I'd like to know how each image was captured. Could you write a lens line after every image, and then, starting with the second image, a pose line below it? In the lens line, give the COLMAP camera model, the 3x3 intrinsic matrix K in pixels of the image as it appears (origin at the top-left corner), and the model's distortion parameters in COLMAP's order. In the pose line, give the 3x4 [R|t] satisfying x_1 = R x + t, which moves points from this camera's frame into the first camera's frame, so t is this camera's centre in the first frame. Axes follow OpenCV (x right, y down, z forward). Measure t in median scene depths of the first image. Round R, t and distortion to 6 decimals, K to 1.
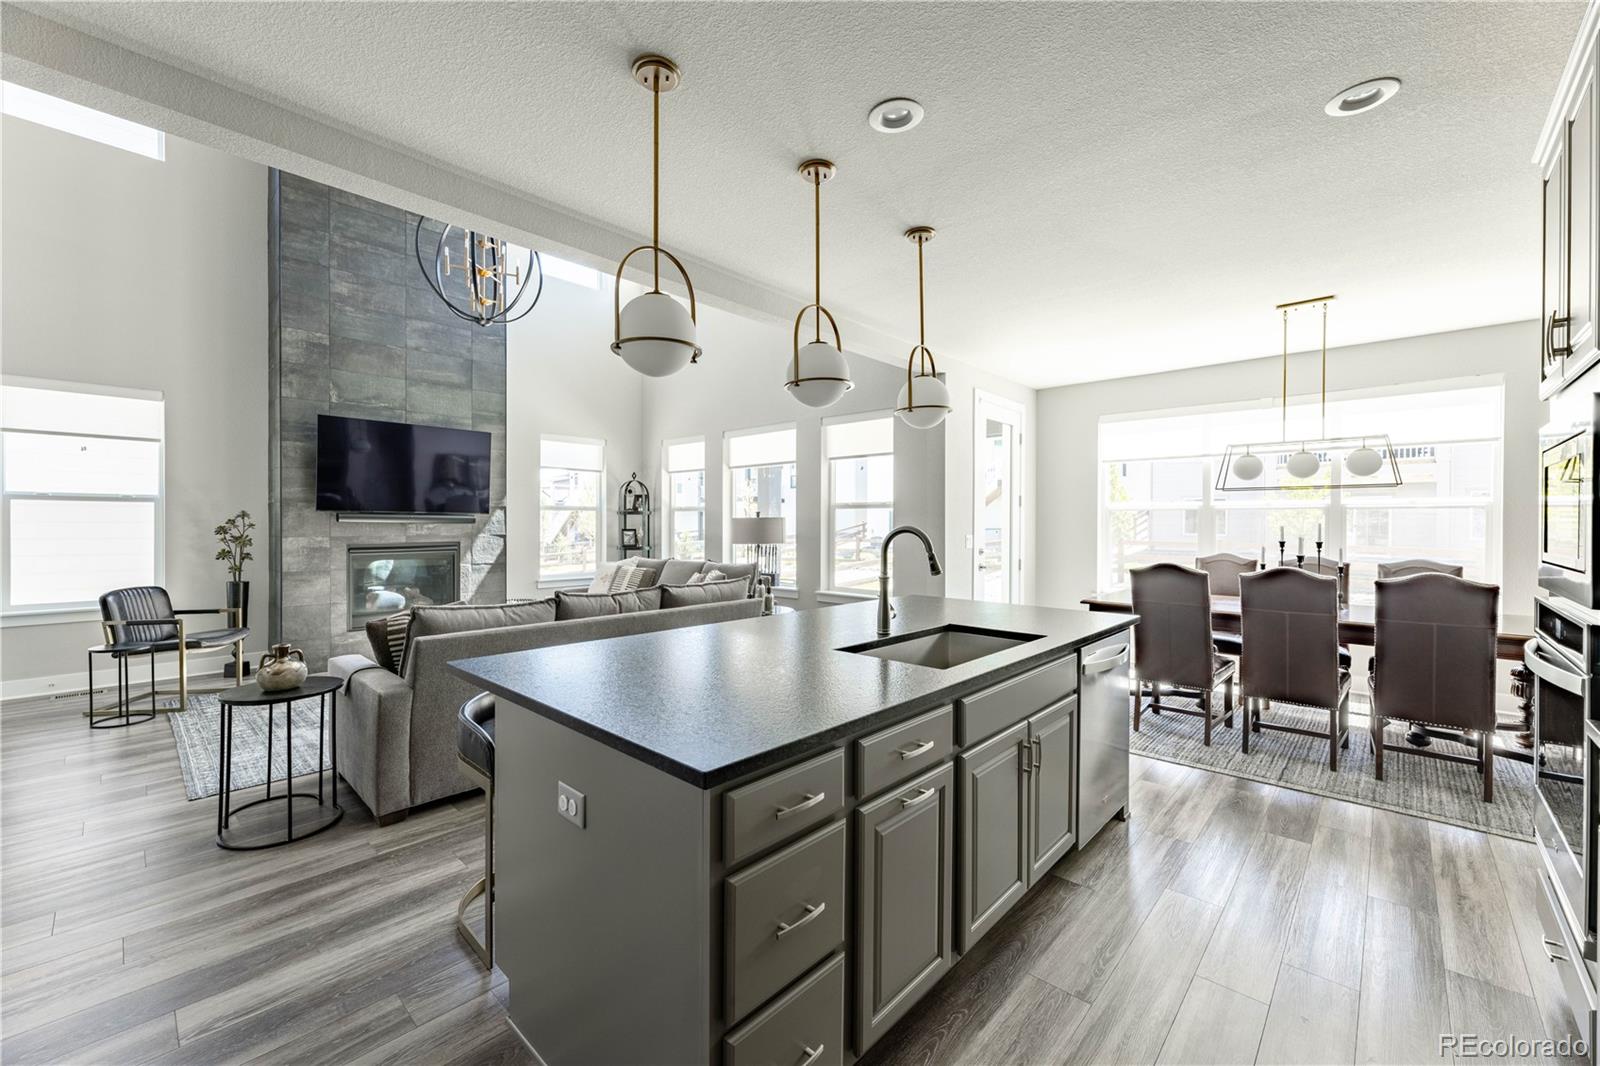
lens RADIAL K [[644.2, 0, 800.0], [0, 644.2, 528.1], [0, 0, 1]] dist [-0.001778, -0.000752]
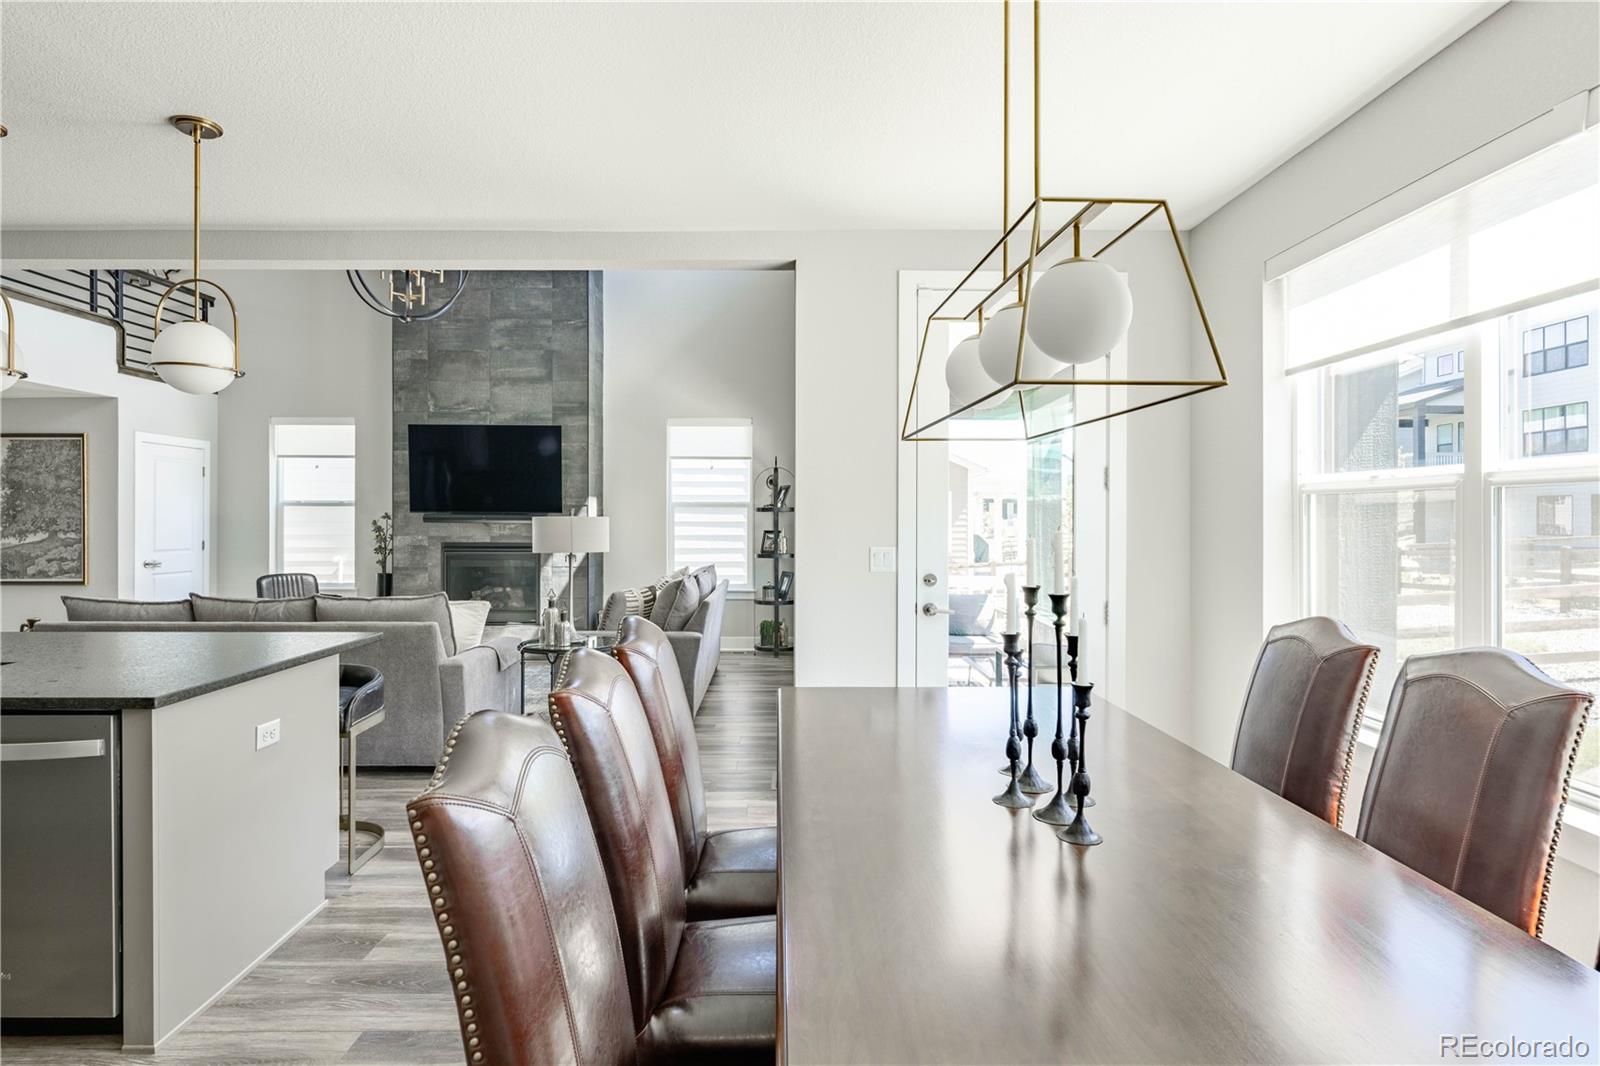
lens RADIAL K [[856.7, 0, 797.7], [0, 856.7, 519.0], [0, 0, 1]] dist [0.000149, -0.002624]
pose [[0.684667, -0.001823, -0.728854, 0.741219], [-0.005312, 0.999958, -0.007491, -0.007203], [0.728836, 0.009001, 0.684629, 0.461925]]
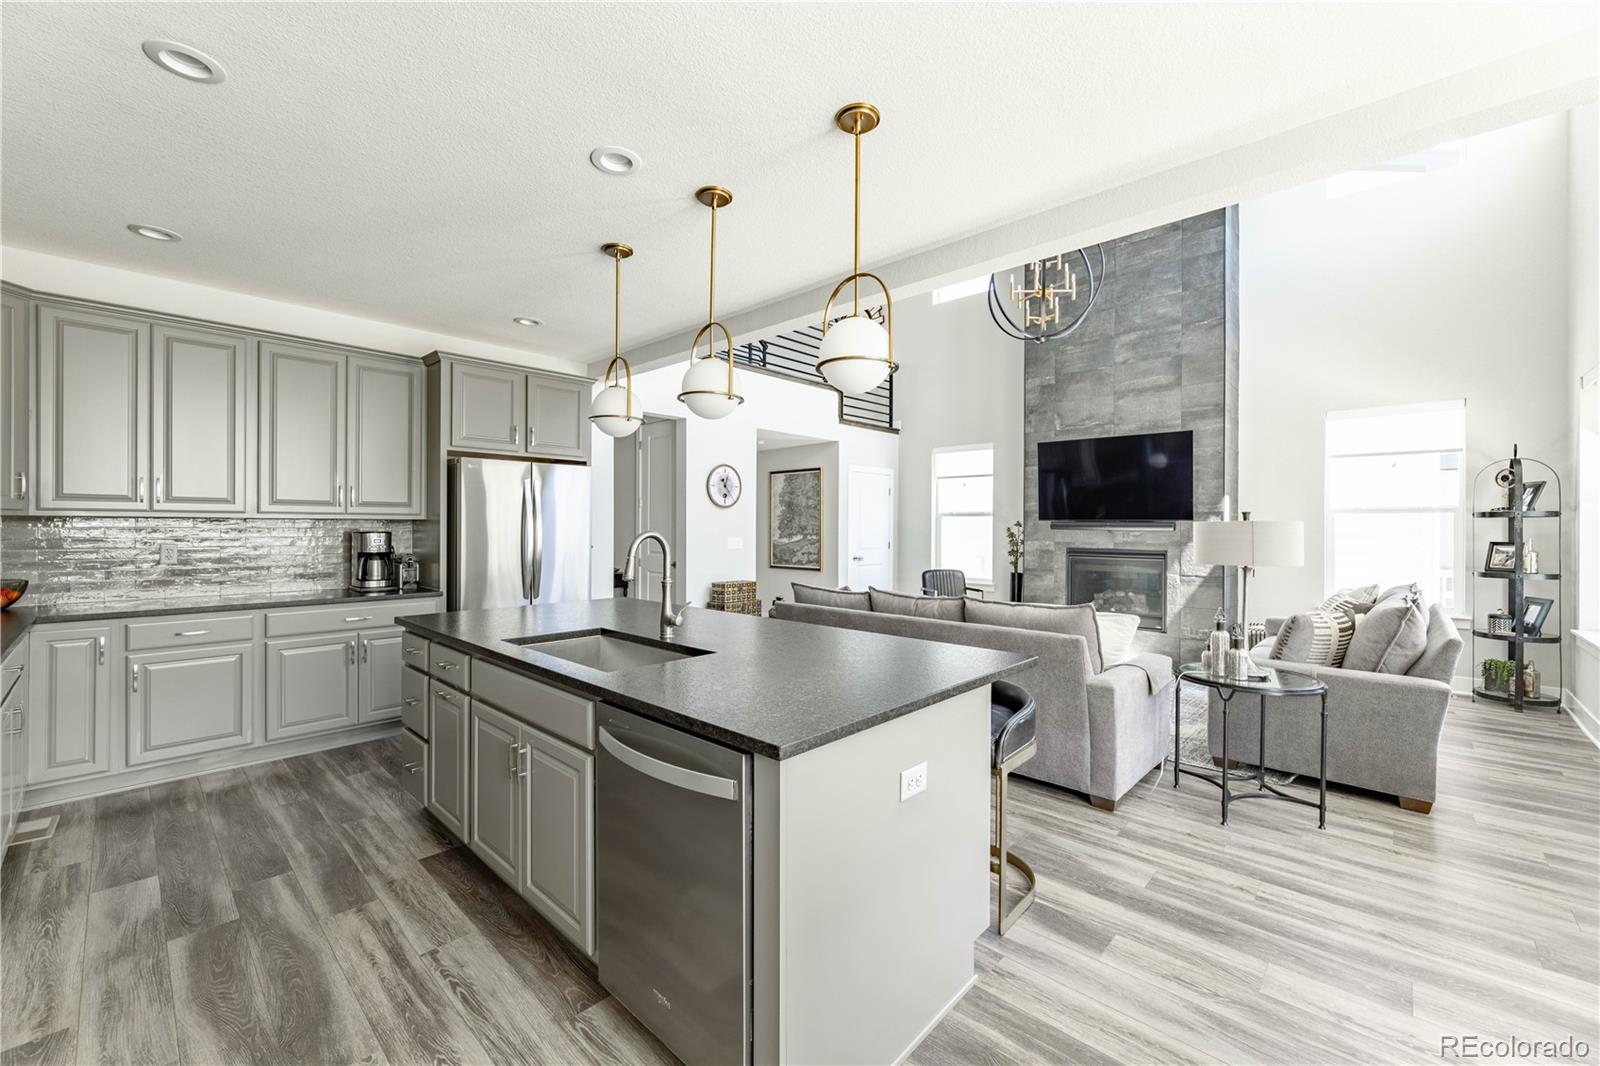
lens RADIAL K [[644.2, 0, 789.6], [0, 644.2, 531.5], [0, 0, 1]] dist [-0.001778, -0.000752]
pose [[-0.020788, 0.003774, -0.999777, 0.489933], [-0.012048, 0.999919, 0.004025, -0.004063], [0.999711, 0.012129, -0.020740, 0.521634]]
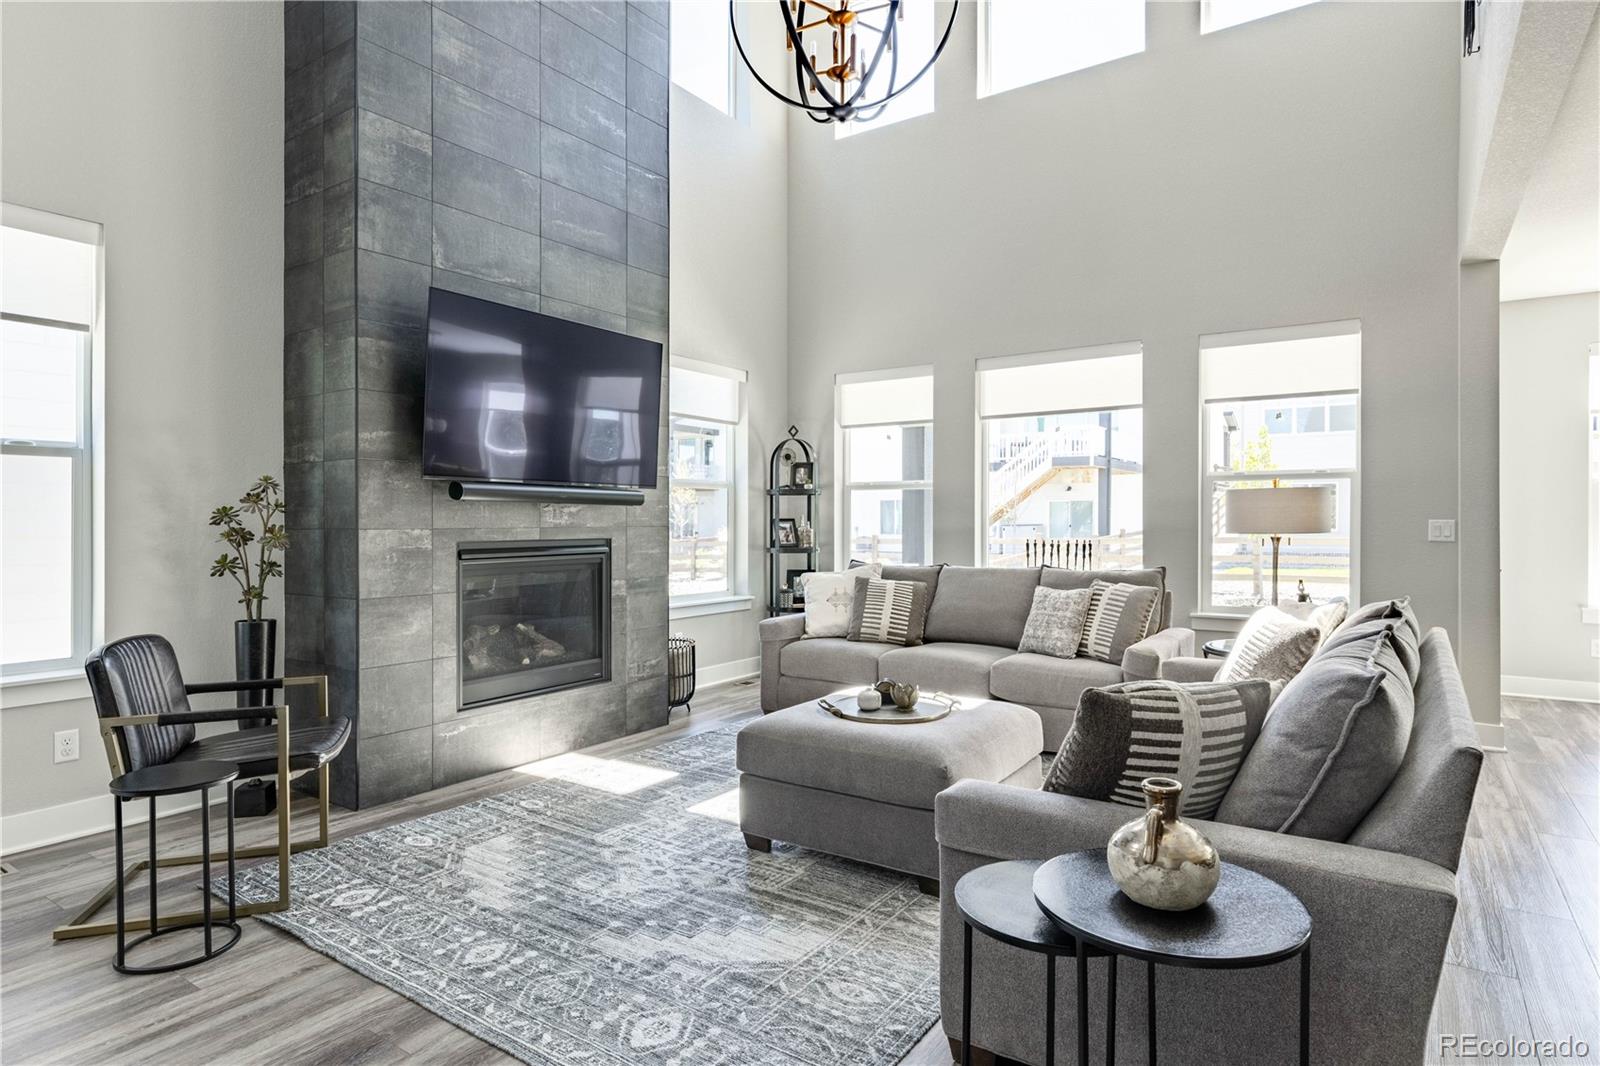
lens RADIAL K [[869.5, 0, 828.0], [0, 869.5, 523.1], [0, 0, 1]] dist [-0.001195, -0.006332]
pose [[0.986362, -0.005793, 0.164489, -0.528439], [0.006664, 0.999967, -0.004745, 0.014544], [-0.164456, 0.005776, 0.986367, 0.261343]]
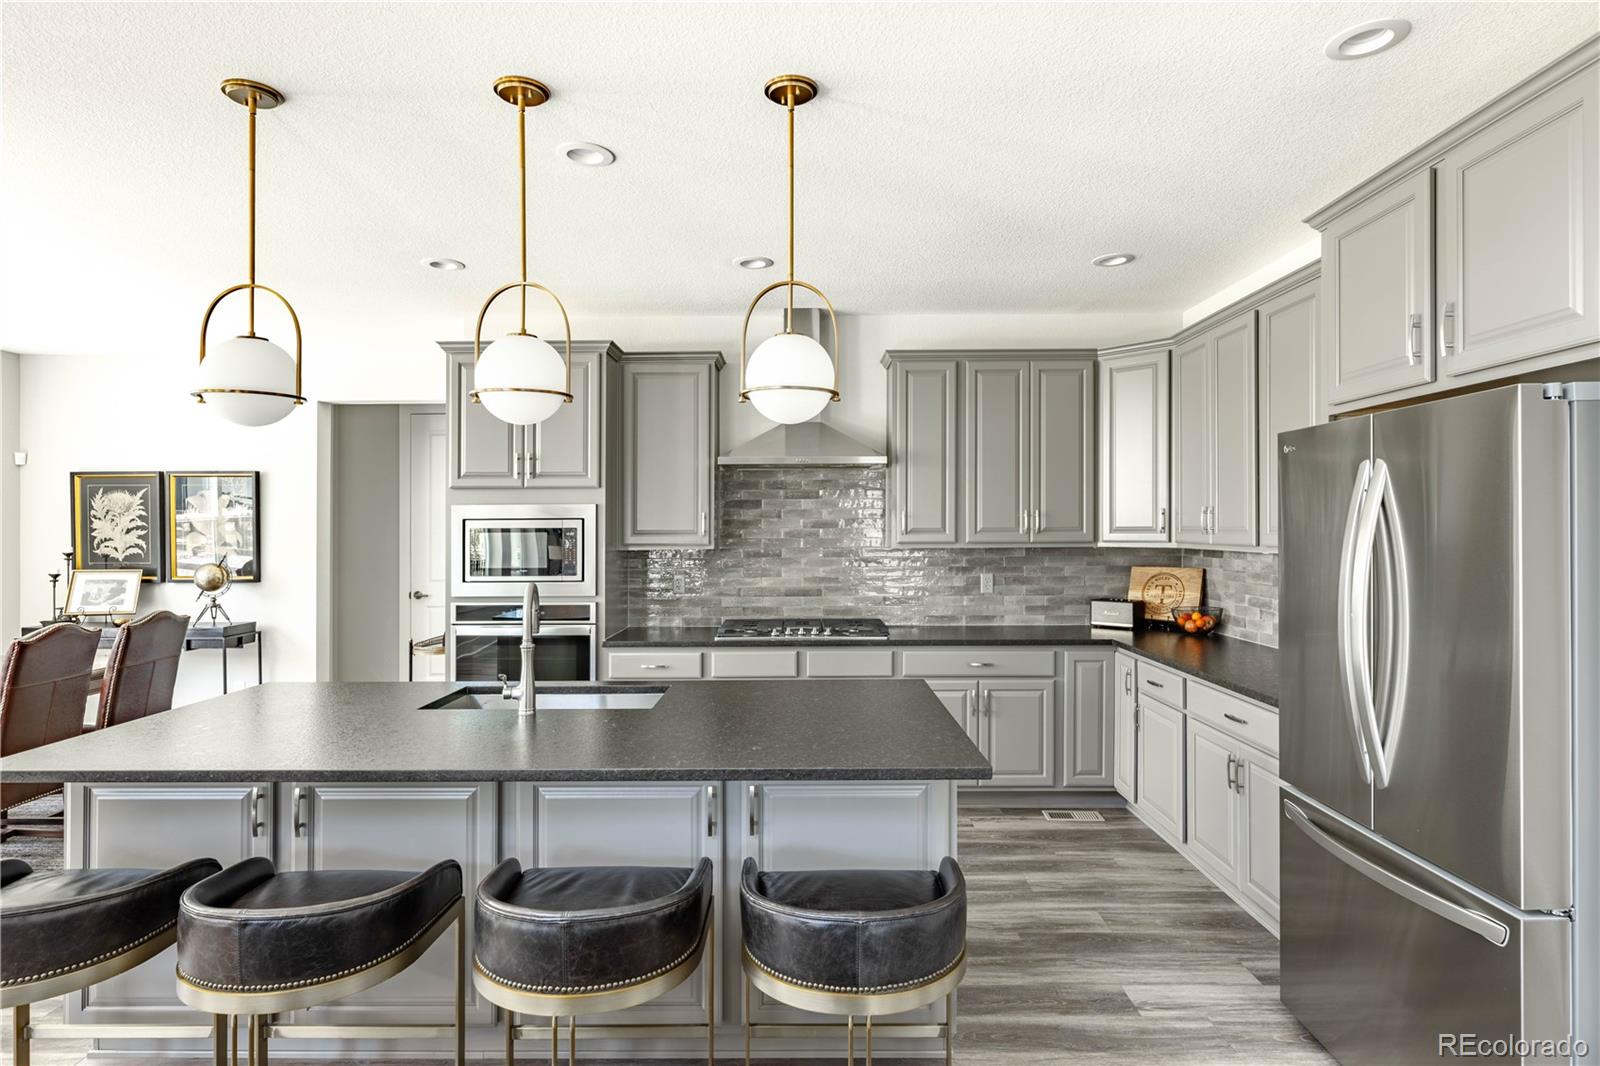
lens RADIAL K [[856.7, 0, 797.0], [0, 856.7, 522.5], [0, 0, 1]] dist [0.000149, -0.002624]
pose [[-0.673322, 0.004583, 0.739335, -0.393196], [0.009008, 0.999957, 0.002005, -0.034998], [-0.739295, 0.008010, -0.673335, 0.637888]]
